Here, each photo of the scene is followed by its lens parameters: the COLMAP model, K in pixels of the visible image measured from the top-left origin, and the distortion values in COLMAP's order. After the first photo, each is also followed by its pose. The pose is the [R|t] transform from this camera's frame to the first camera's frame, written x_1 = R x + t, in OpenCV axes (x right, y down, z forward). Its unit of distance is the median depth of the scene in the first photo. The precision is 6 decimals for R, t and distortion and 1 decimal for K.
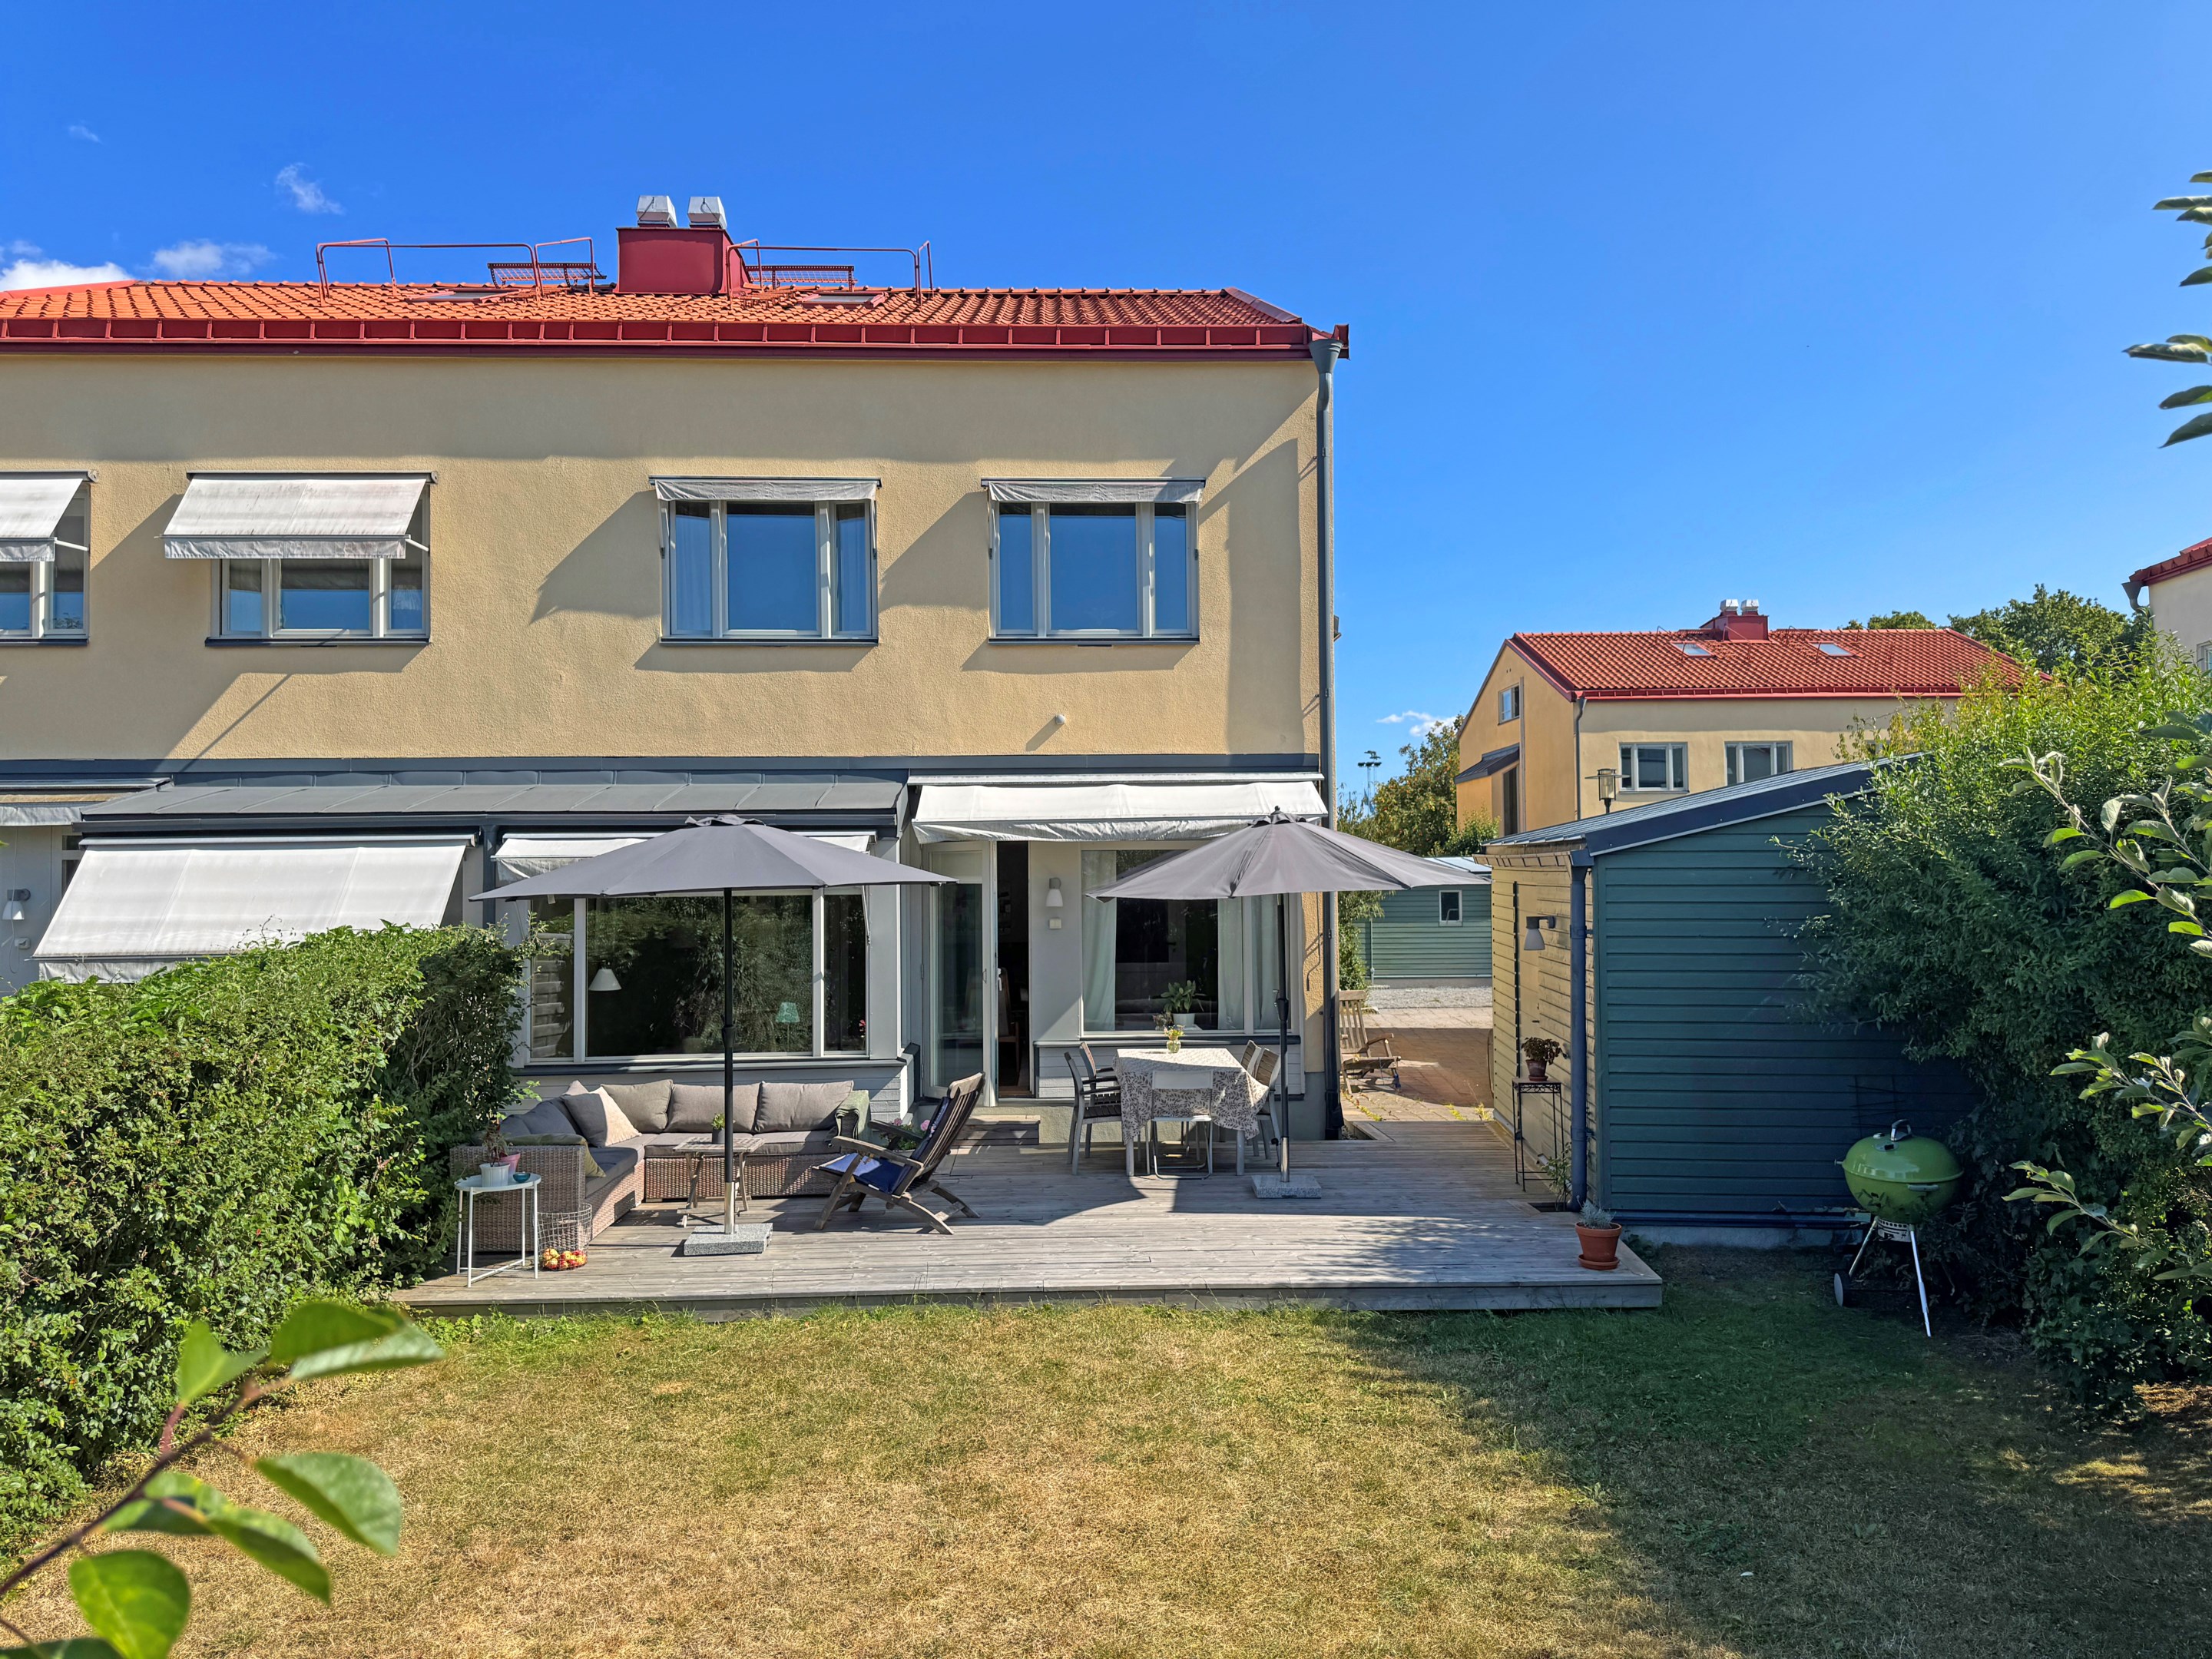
lens RADIAL K [[1548.2, 0, 1106.0], [0, 1548.2, 829.5], [0, 0, 1]] dist [0.038148, -0.061278]
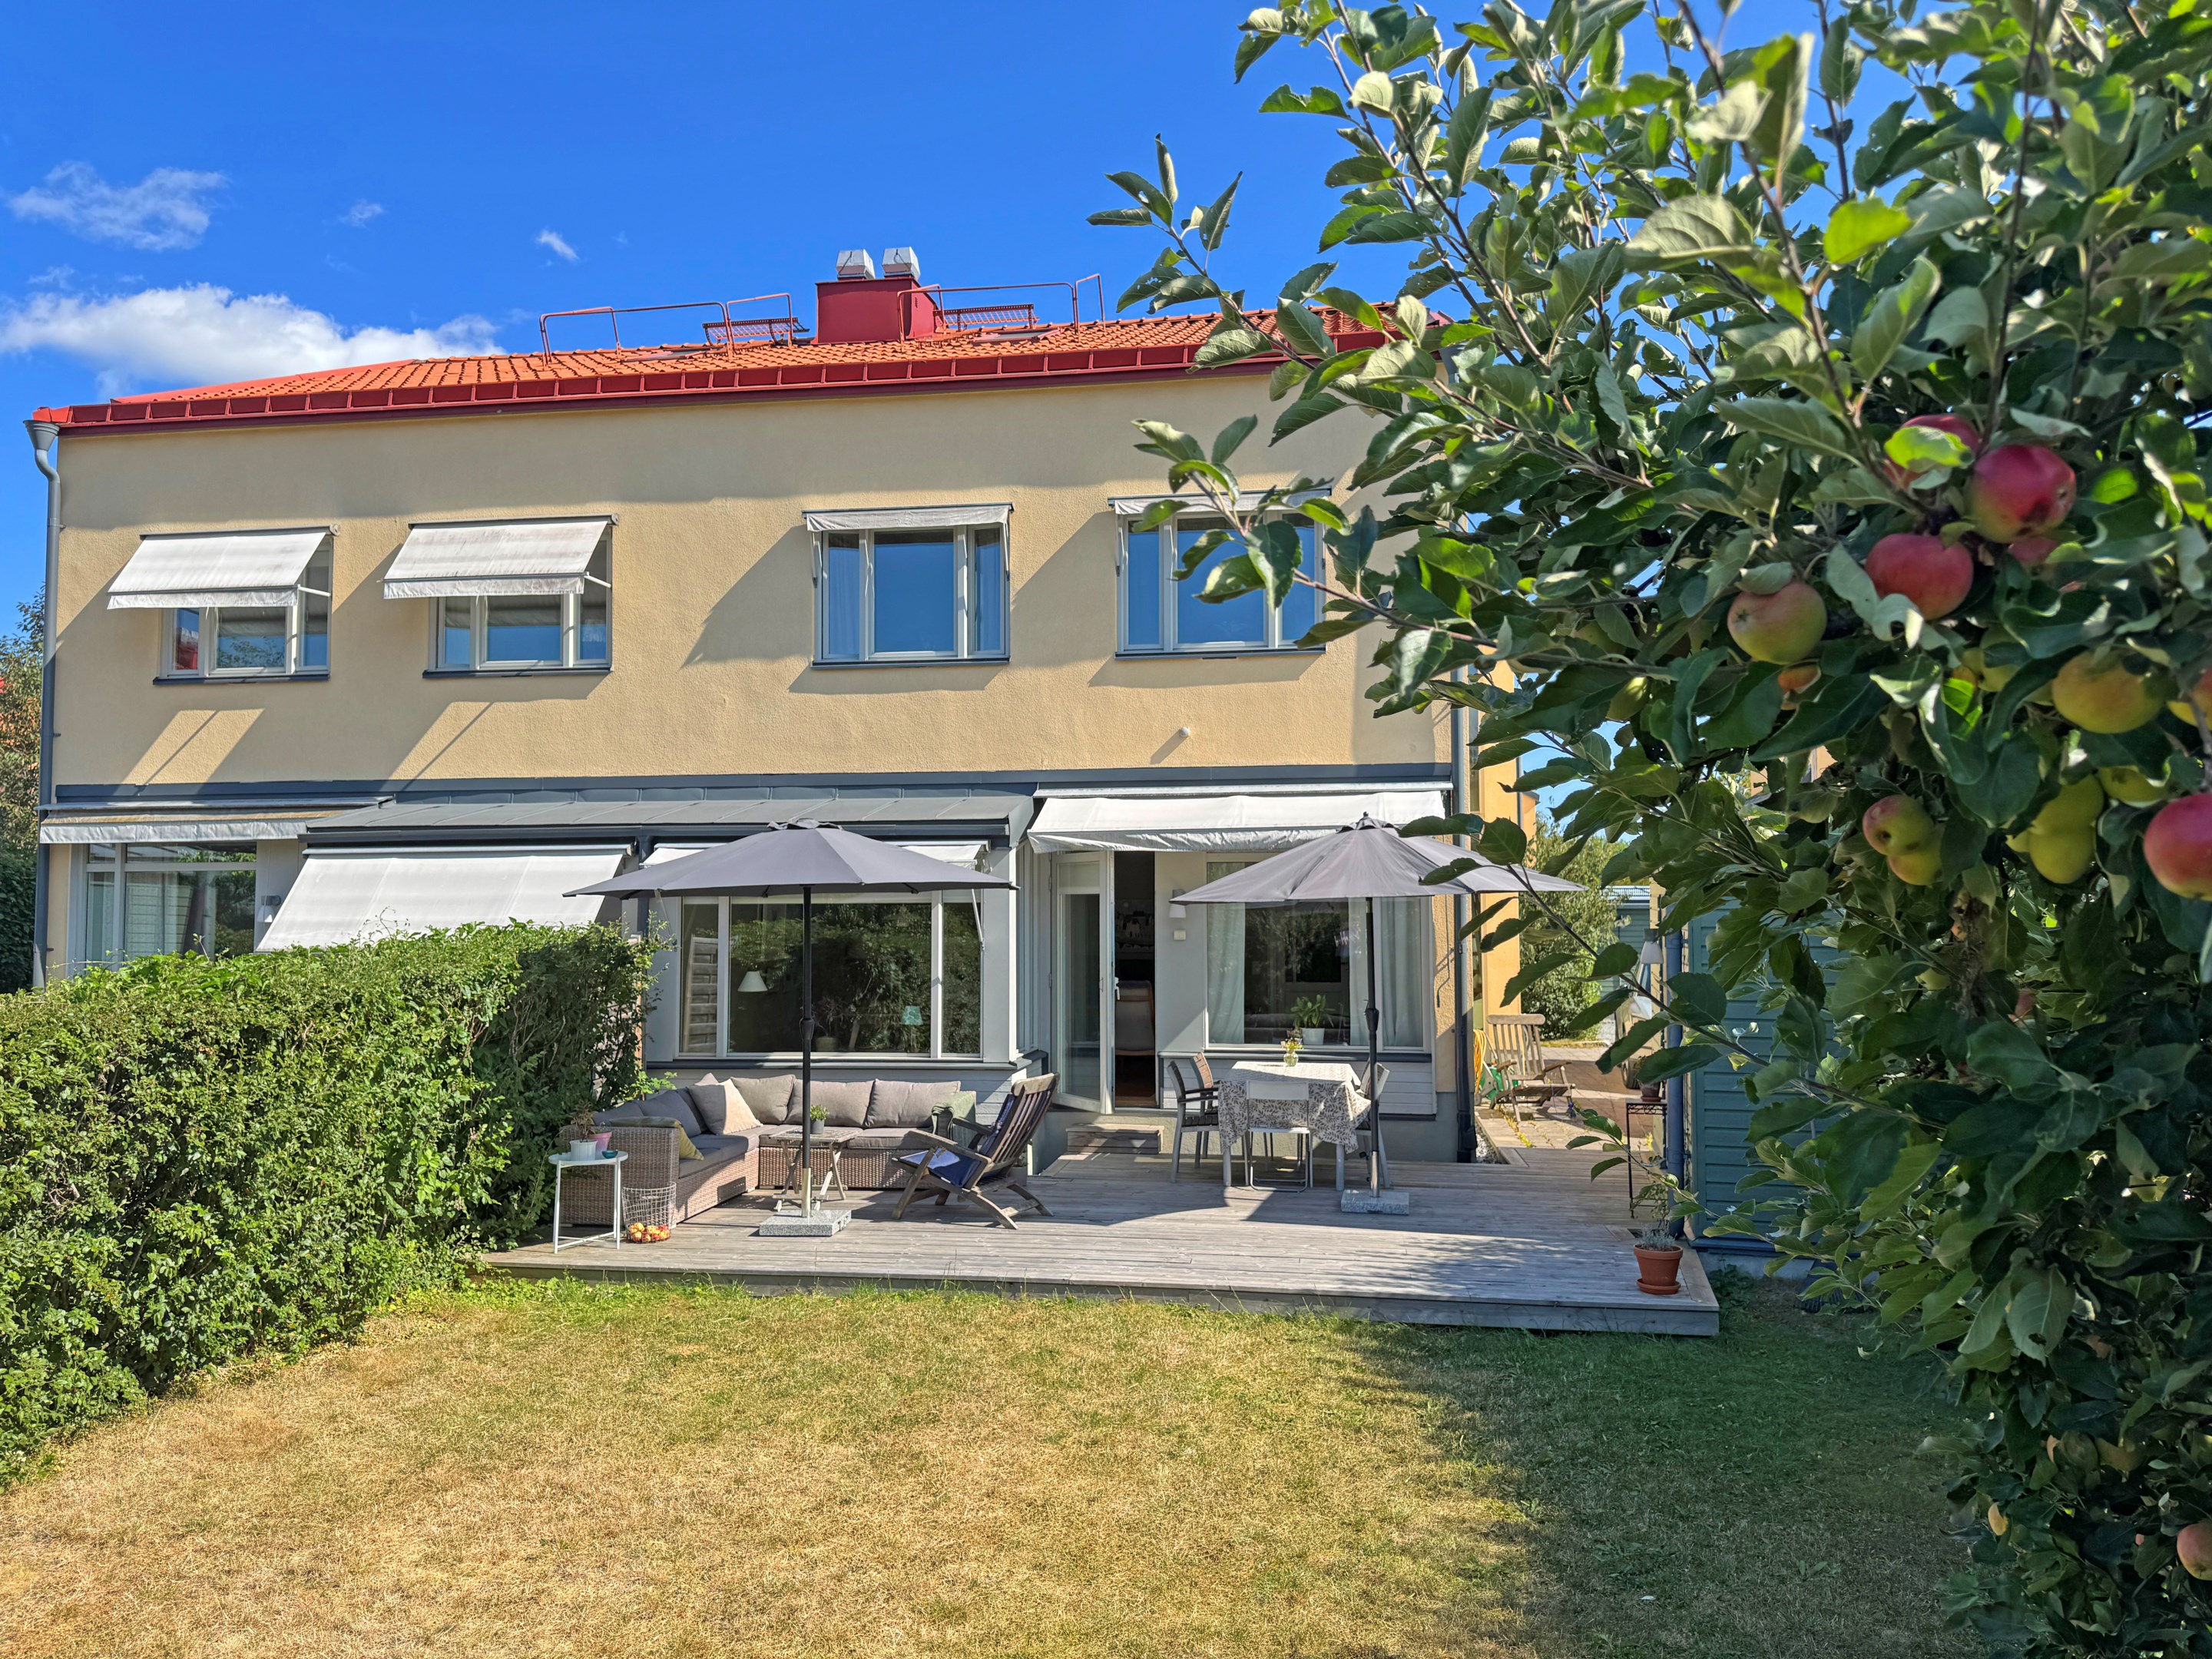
lens RADIAL K [[1548.2, 0, 1106.0], [0, 1548.2, 829.5], [0, 0, 1]] dist [0.038148, -0.061278]
pose [[0.981584, -0.003285, -0.191005, 0.138675], [-0.000998, 0.999750, -0.022322, 0.018151], [0.191031, 0.022102, 0.981335, 0.002680]]
